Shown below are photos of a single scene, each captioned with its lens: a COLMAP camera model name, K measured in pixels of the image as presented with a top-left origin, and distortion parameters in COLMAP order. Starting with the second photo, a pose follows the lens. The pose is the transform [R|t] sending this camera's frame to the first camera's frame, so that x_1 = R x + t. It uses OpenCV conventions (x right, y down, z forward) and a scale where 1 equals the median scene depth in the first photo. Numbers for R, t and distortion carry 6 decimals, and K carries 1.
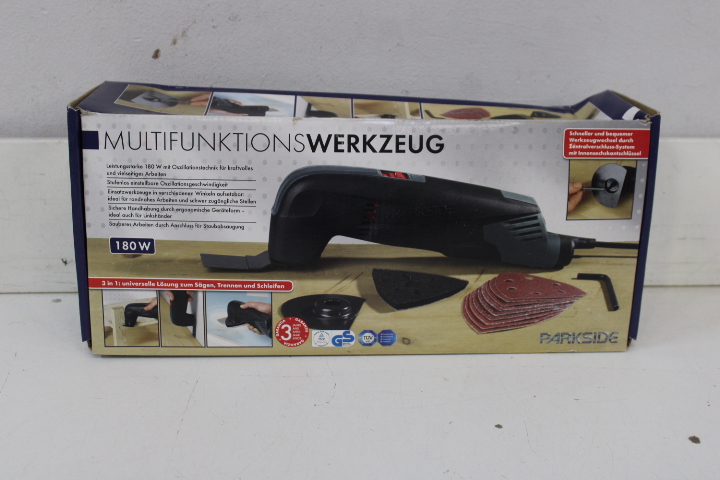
lens RADIAL K [[940.4, 0, 357.2], [0, 940.4, 238.6], [0, 0, 1]] dist [-0.046779, 0.000000]
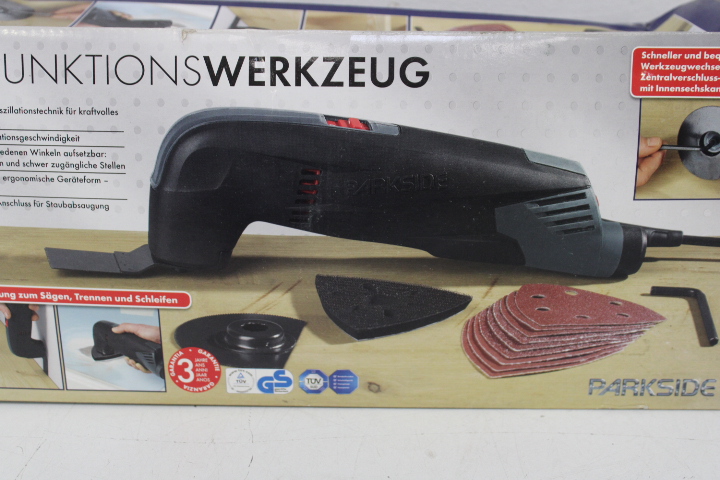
lens RADIAL K [[940.4, 0, 354.9], [0, 940.4, 229.0], [0, 0, 1]] dist [-0.046779, 0.000000]
pose [[0.996986, 0.011516, -0.076719, 0.090310], [-0.009602, 0.999635, 0.025268, -0.014499], [0.076982, -0.024455, 0.996733, 0.384719]]
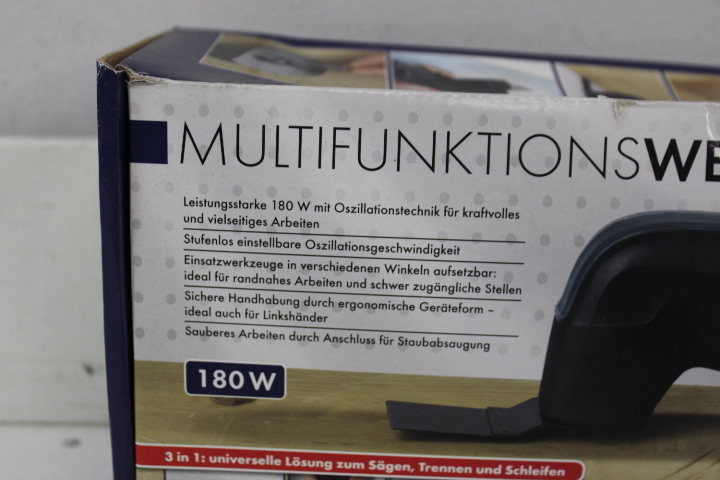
lens RADIAL K [[940.4, 0, 366.7], [0, 940.4, 237.3], [0, 0, 1]] dist [-0.046779, 0.000000]
pose [[0.999487, 0.020644, -0.024496, -0.166516], [-0.020913, 0.999723, -0.010765, -0.056674], [0.024267, 0.011272, 0.999642, 0.549659]]
